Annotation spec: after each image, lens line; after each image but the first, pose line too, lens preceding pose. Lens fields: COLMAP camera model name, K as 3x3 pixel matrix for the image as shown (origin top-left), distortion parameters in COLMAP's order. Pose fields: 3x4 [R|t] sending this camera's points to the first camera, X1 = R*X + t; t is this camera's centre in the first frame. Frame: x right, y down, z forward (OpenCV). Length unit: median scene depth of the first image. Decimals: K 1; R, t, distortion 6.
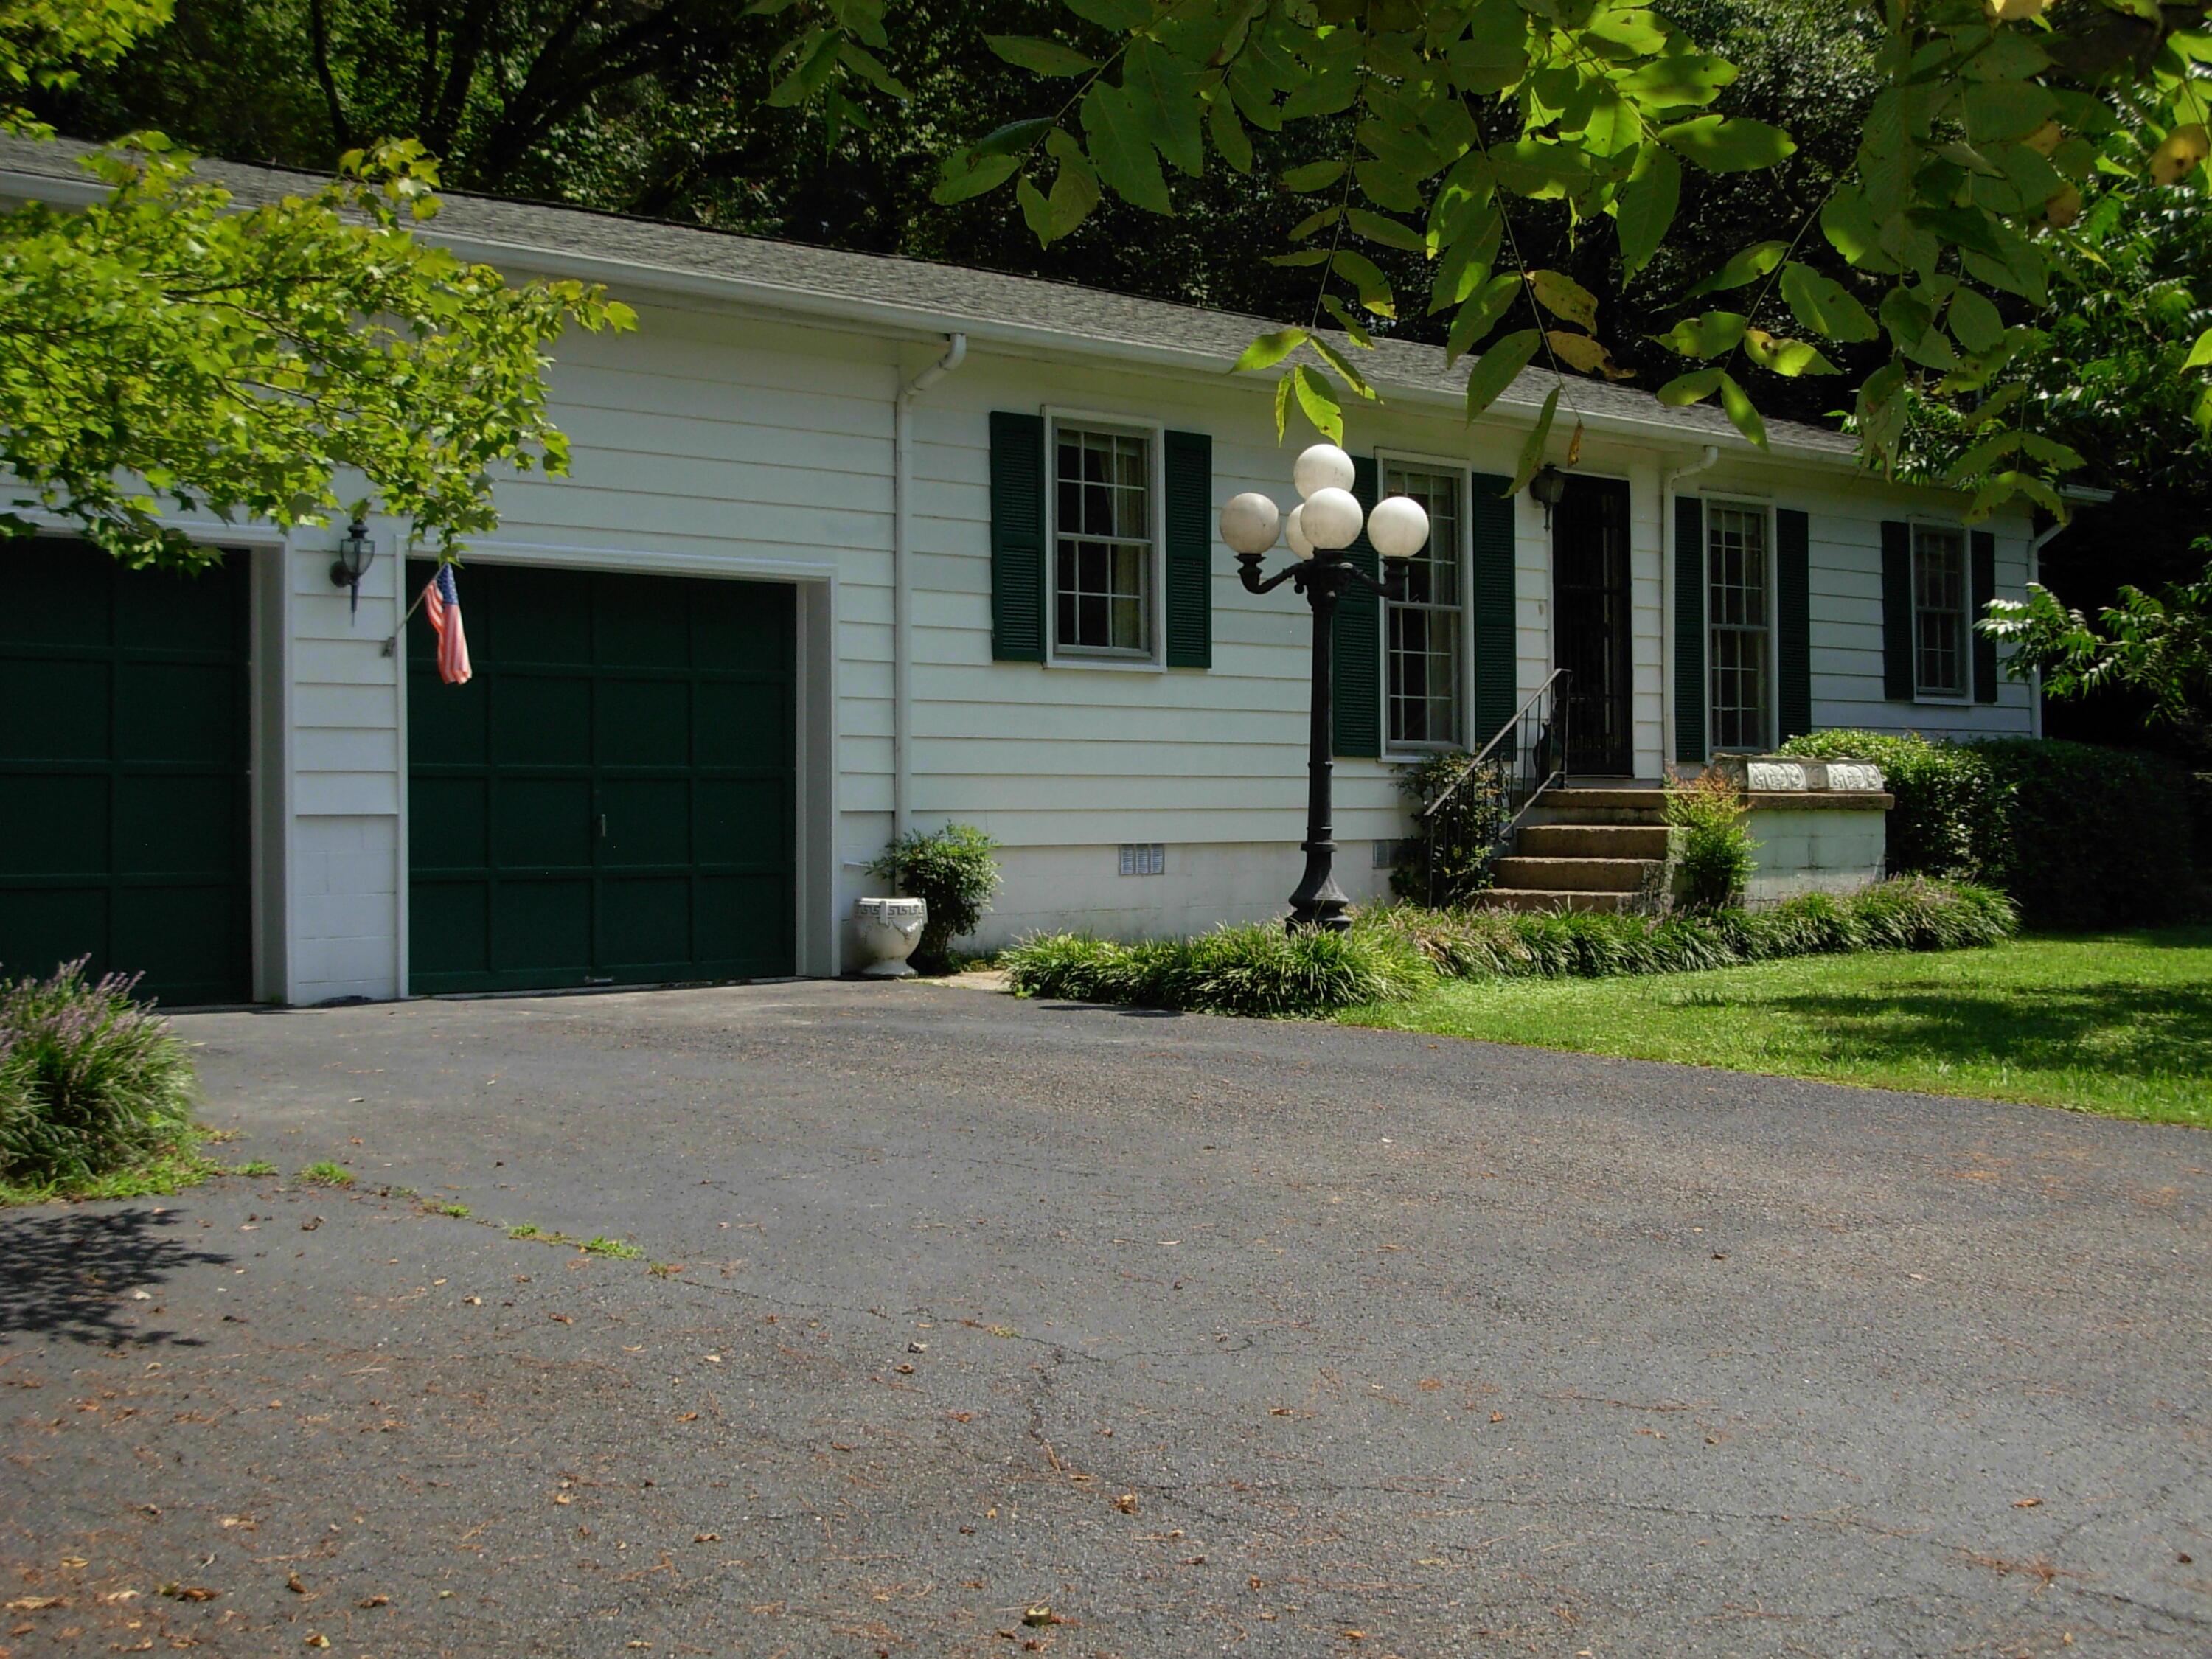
lens RADIAL K [[3499.0, 0, 1106.0], [0, 3499.0, 829.5], [0, 0, 1]] dist [0.018460, 0.012335]
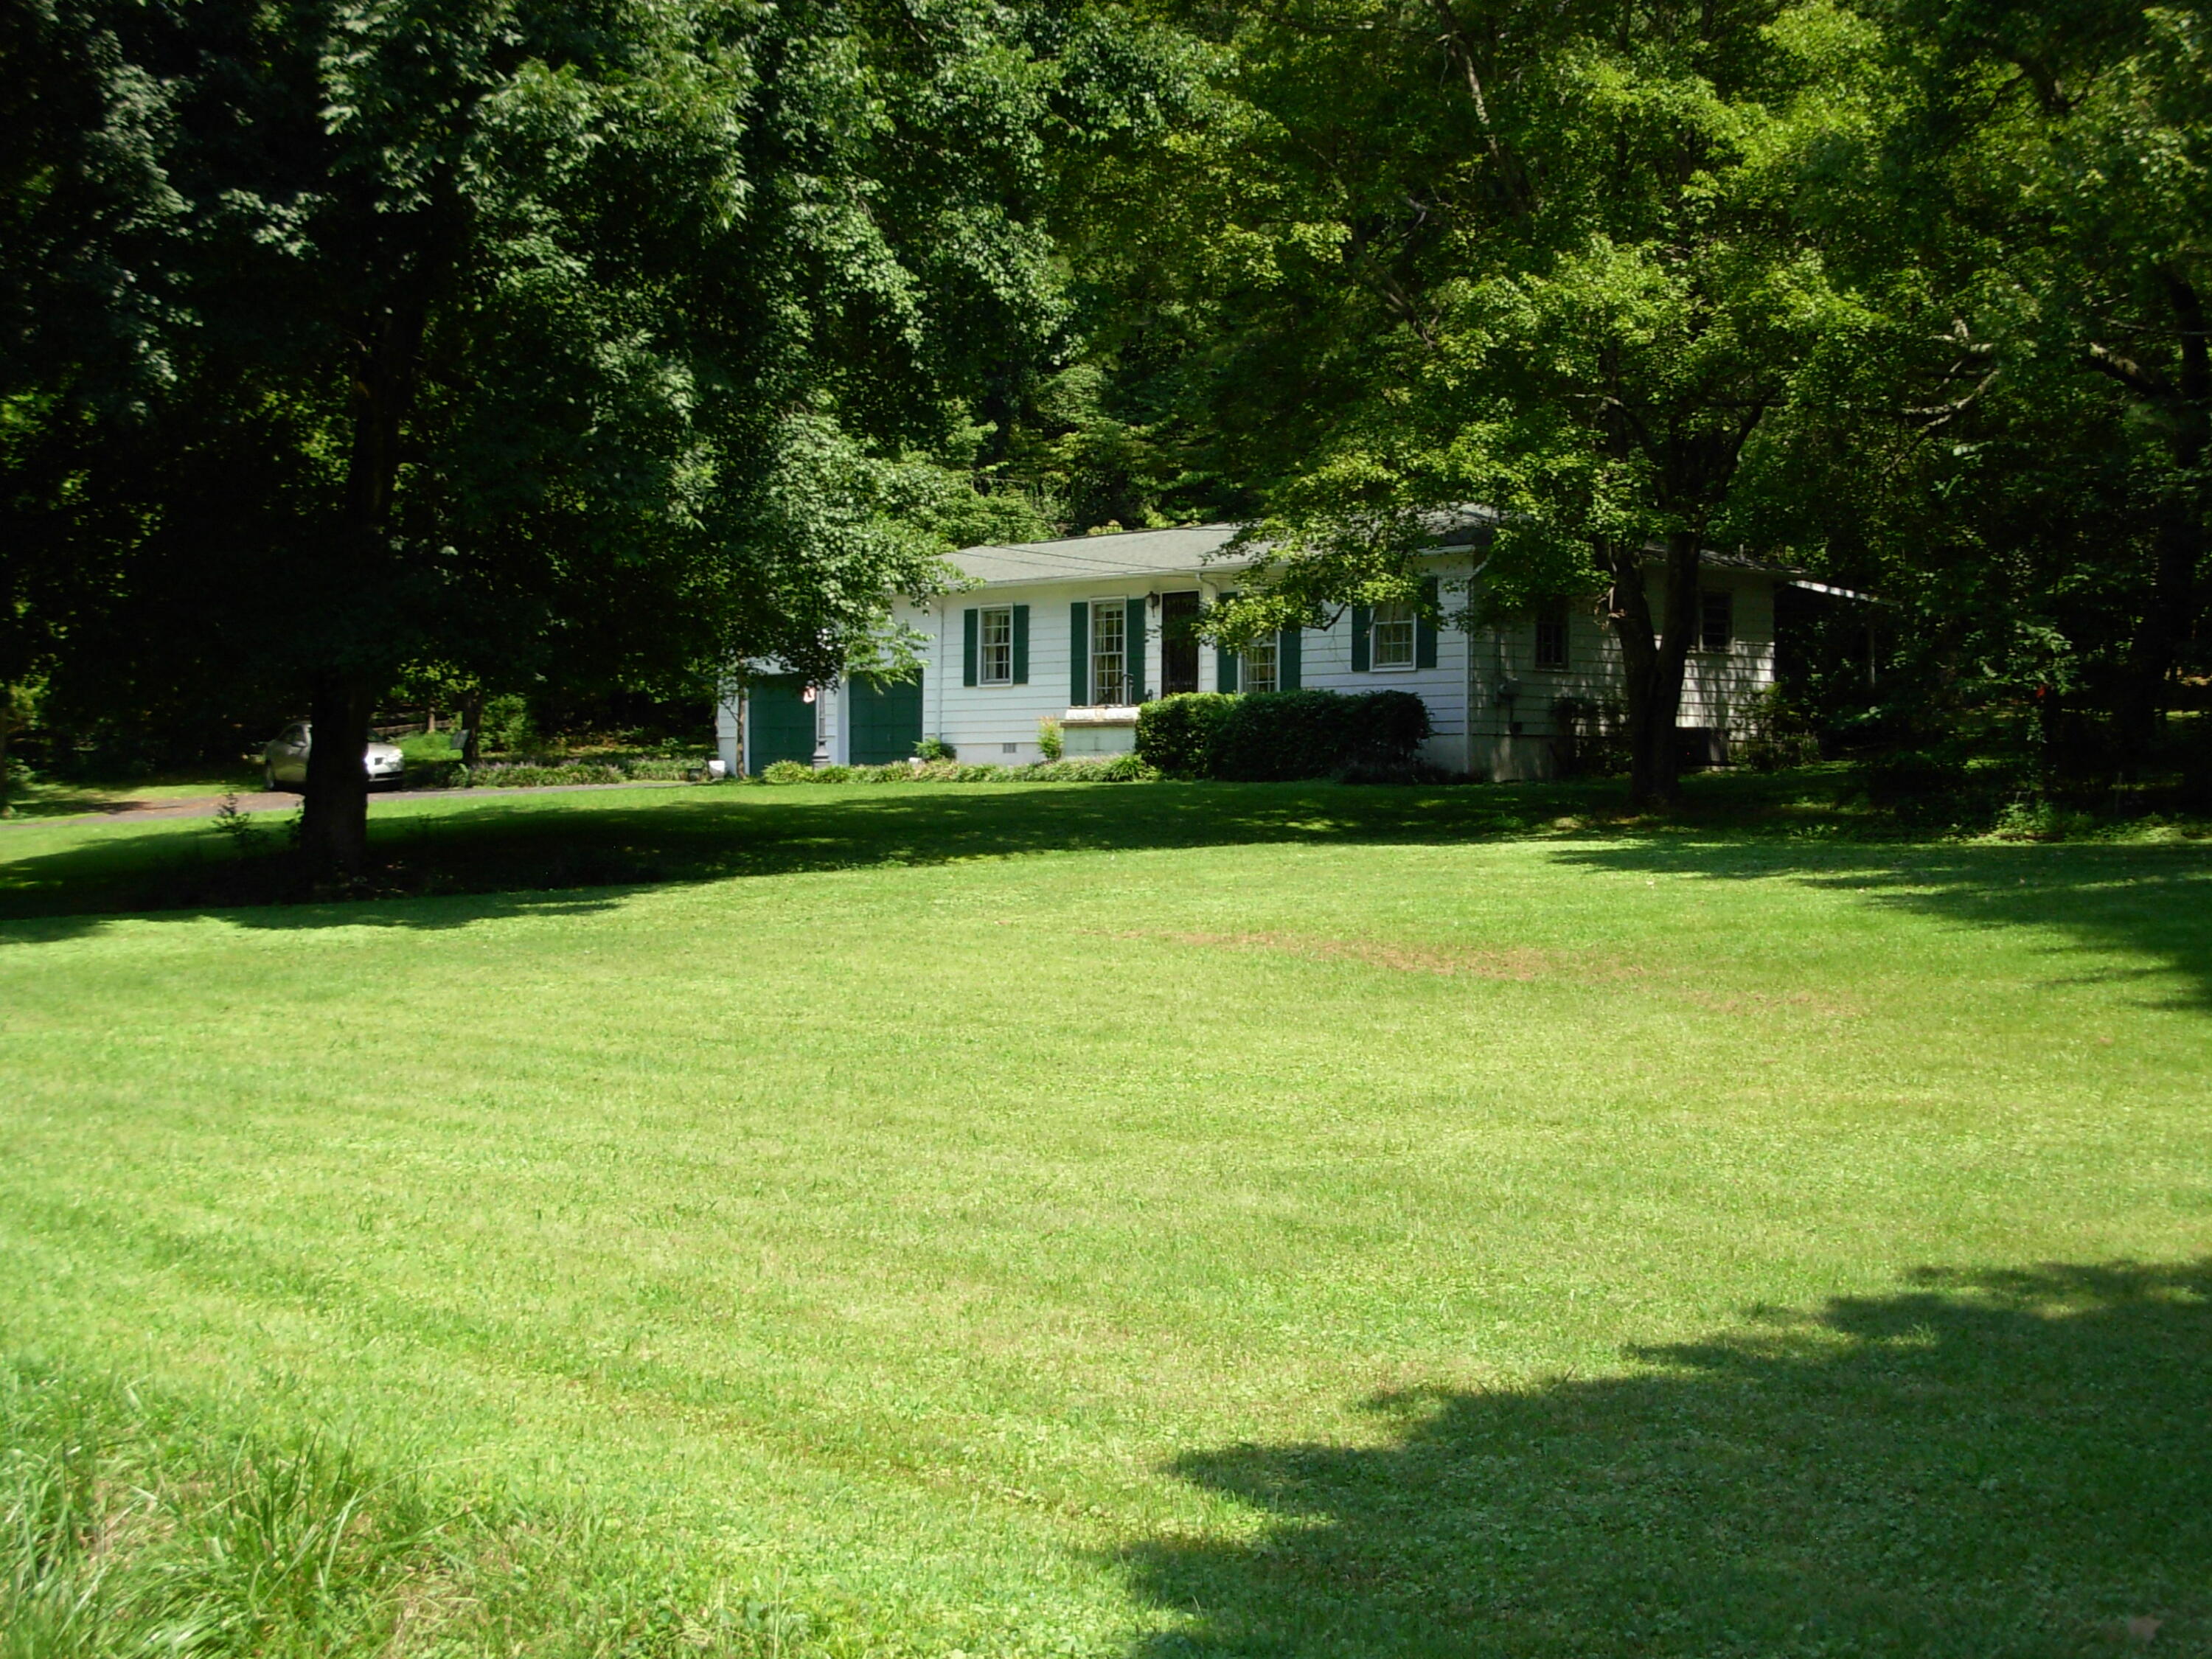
lens RADIAL K [[3734.7, 0, 1106.0], [0, 3734.7, 829.5], [0, 0, 1]] dist [-0.148980, -0.014527]
pose [[-0.150142, 0.024827, -0.988353, 3.173284], [0.008908, 0.999678, 0.023758, 0.002902], [0.988624, -0.005237, -0.150315, 1.553746]]
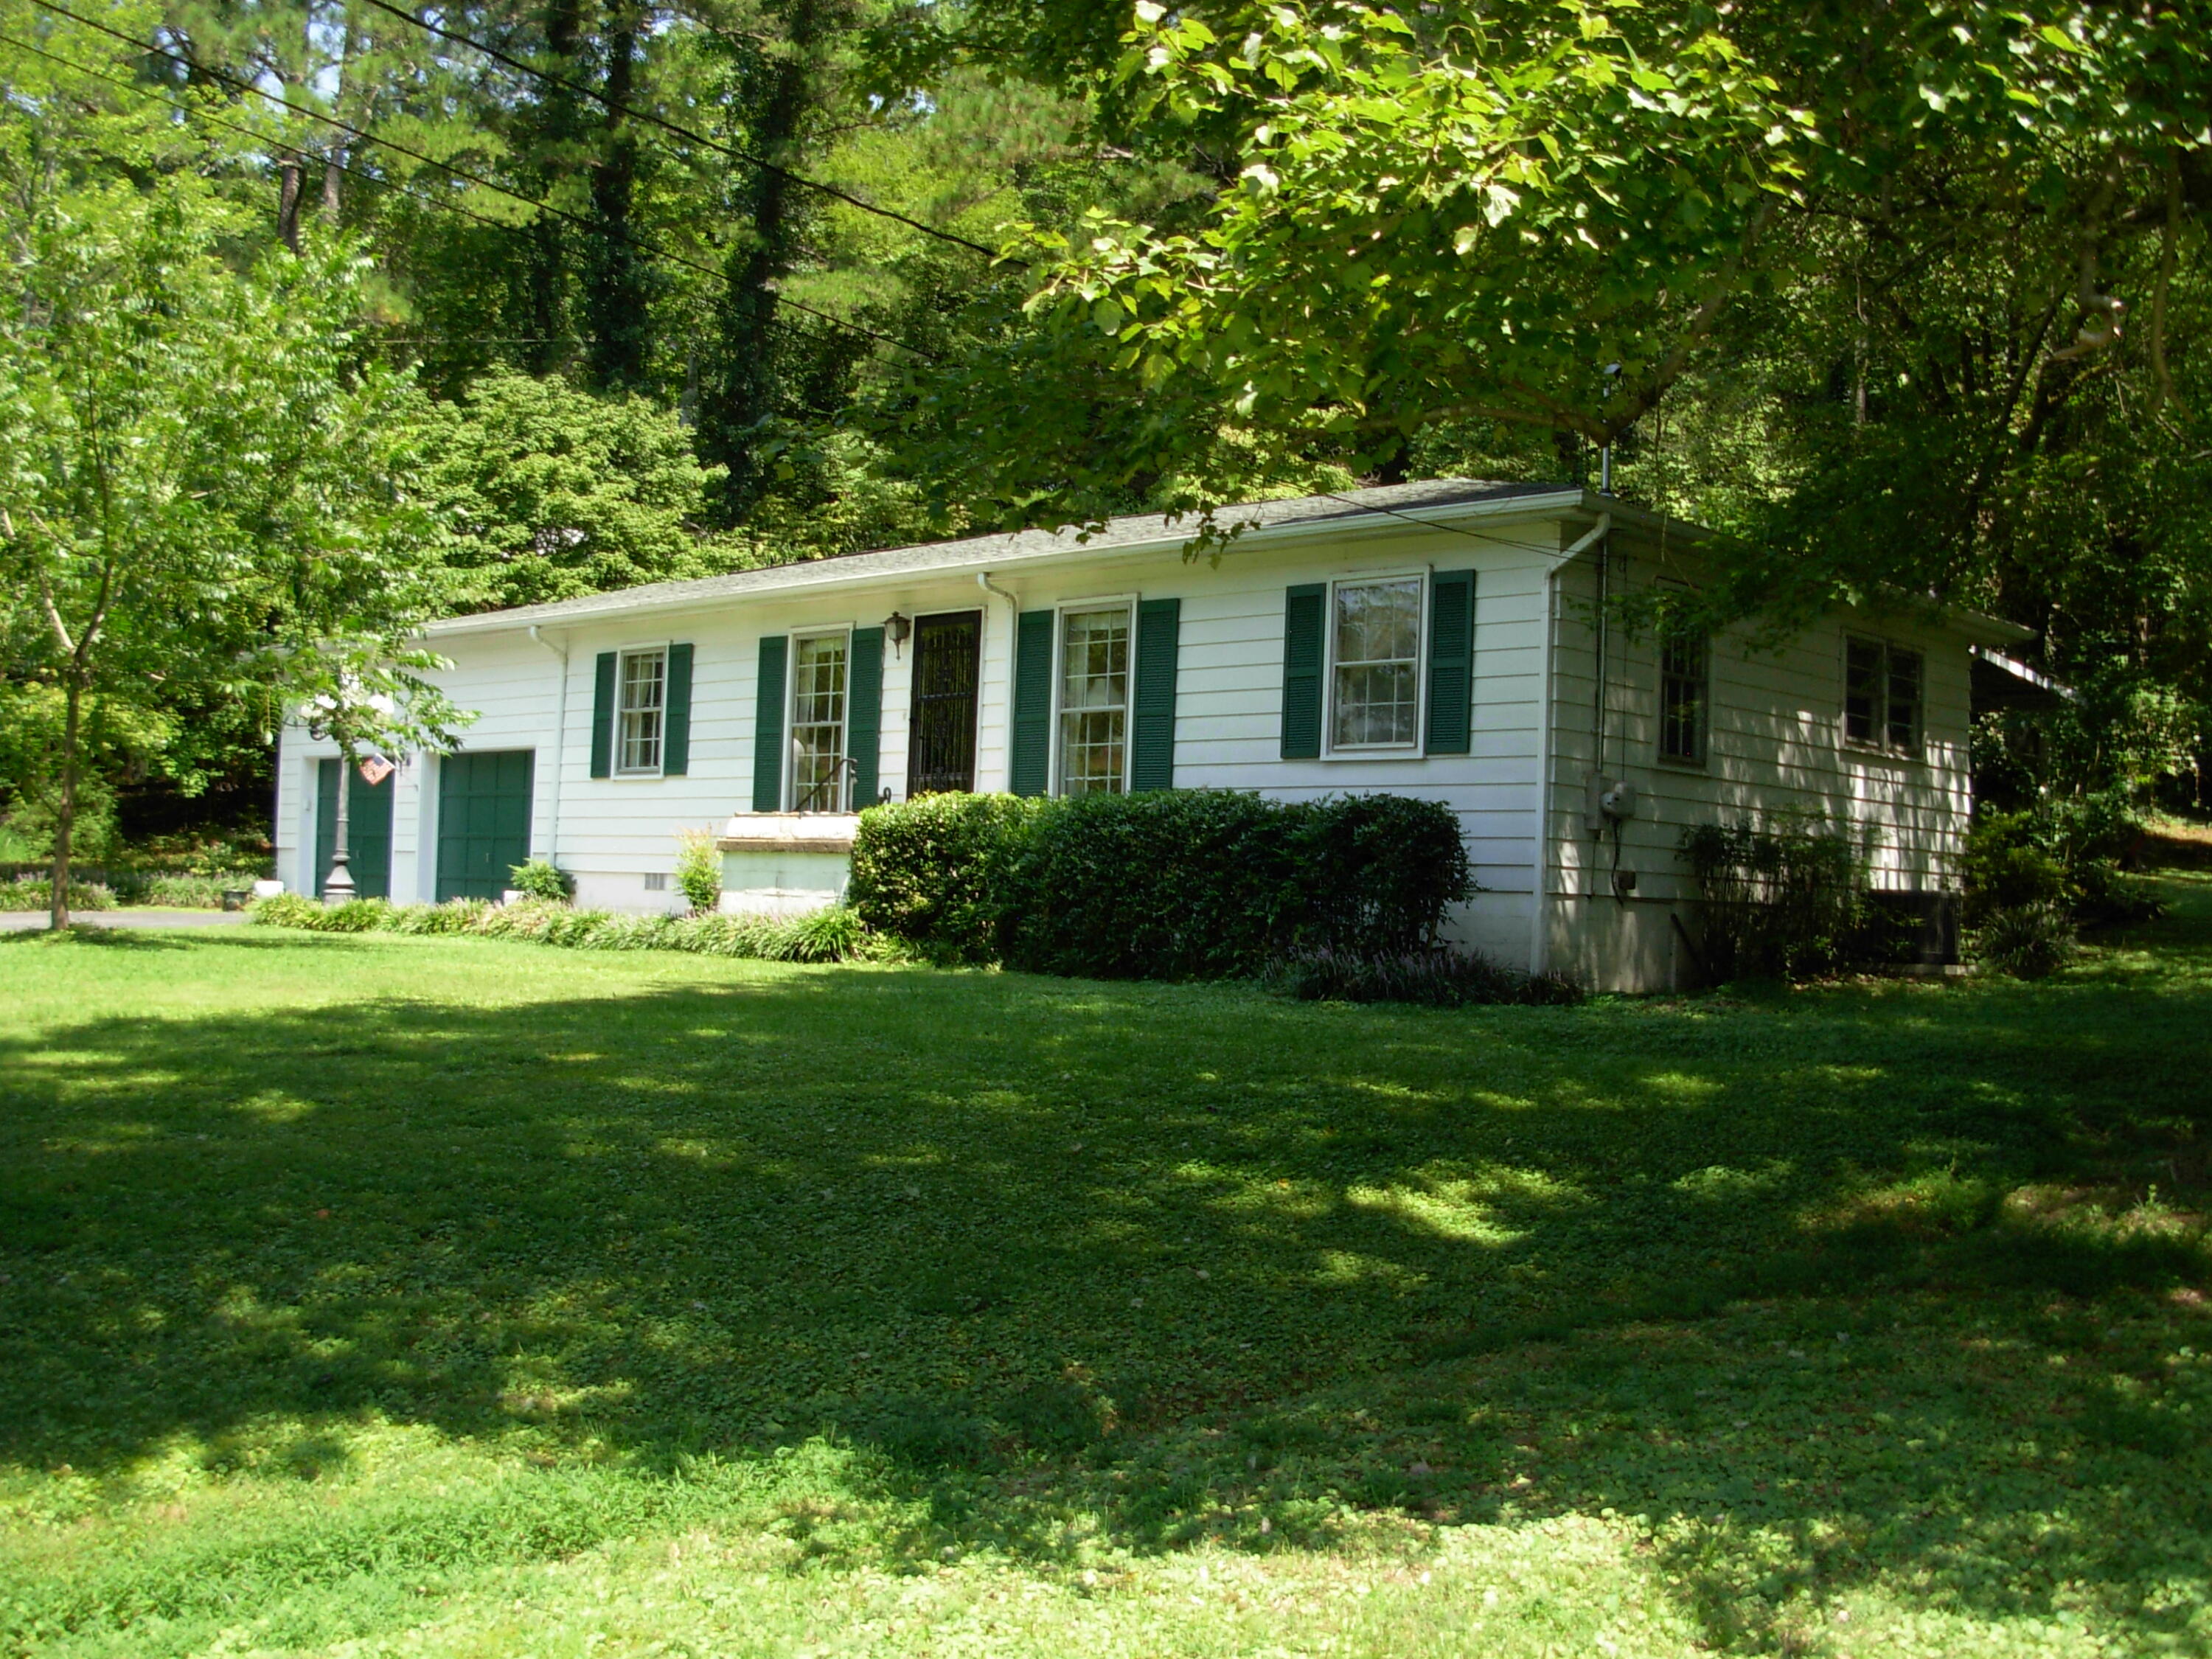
lens RADIAL K [[2340.1, 0, 1106.0], [0, 2340.1, 829.5], [0, 0, 1]] dist [-0.014169, -0.002939]
pose [[-0.064780, -0.015160, -0.997784, 1.202501], [-0.023870, 0.999622, -0.013638, -0.007443], [0.997614, 0.022934, -0.065117, 1.300181]]
